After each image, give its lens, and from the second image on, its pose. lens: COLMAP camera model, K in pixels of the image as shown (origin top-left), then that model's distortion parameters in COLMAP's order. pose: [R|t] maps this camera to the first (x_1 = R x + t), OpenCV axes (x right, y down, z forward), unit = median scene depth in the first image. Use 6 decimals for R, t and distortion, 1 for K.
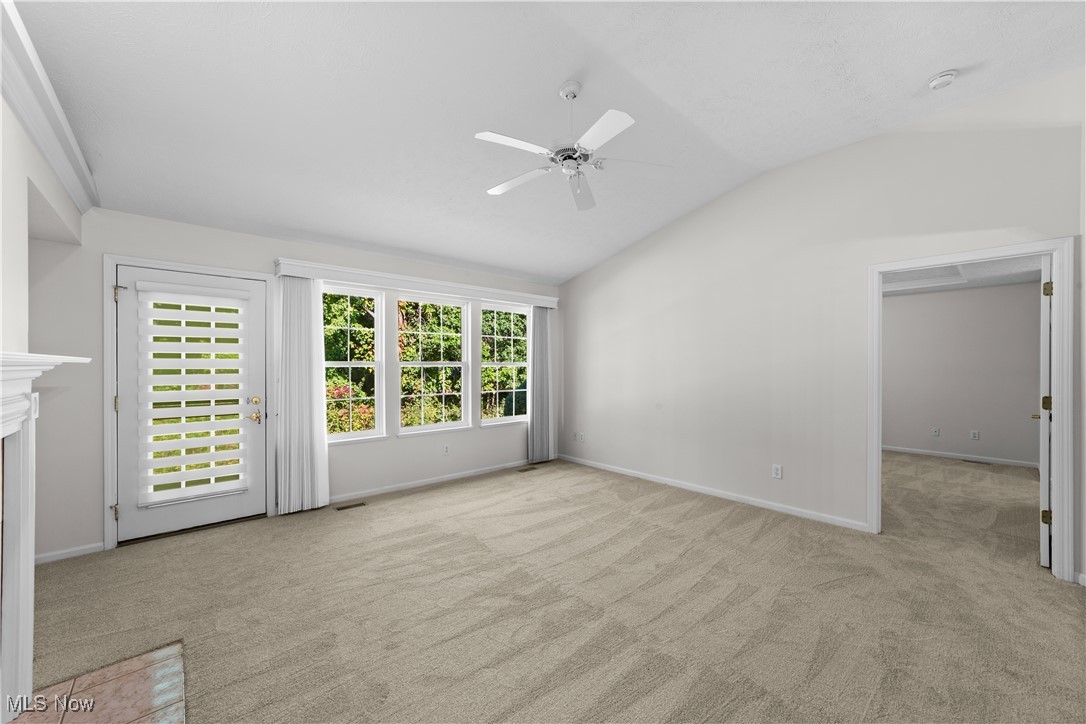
lens RADIAL K [[420.5, 0, 542.6], [0, 420.5, 356.7], [0, 0, 1]] dist [-0.000048, 0.000184]
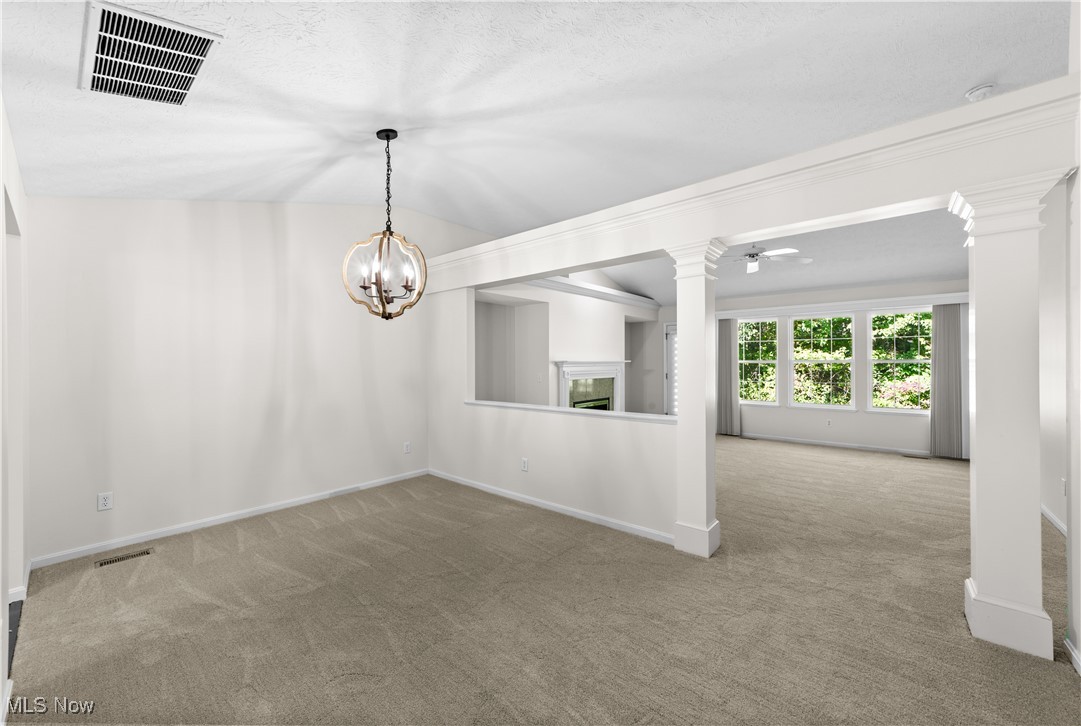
lens RADIAL K [[416.9, 0, 540.5], [0, 416.9, 363.0], [0, 0, 1]] dist [-0.000551, -0.000054]
pose [[0.138303, -0.000062, -0.990390, 1.336236], [0.021211, 0.999771, 0.002900, 0.001696], [0.990163, -0.021408, 0.138272, -0.159447]]
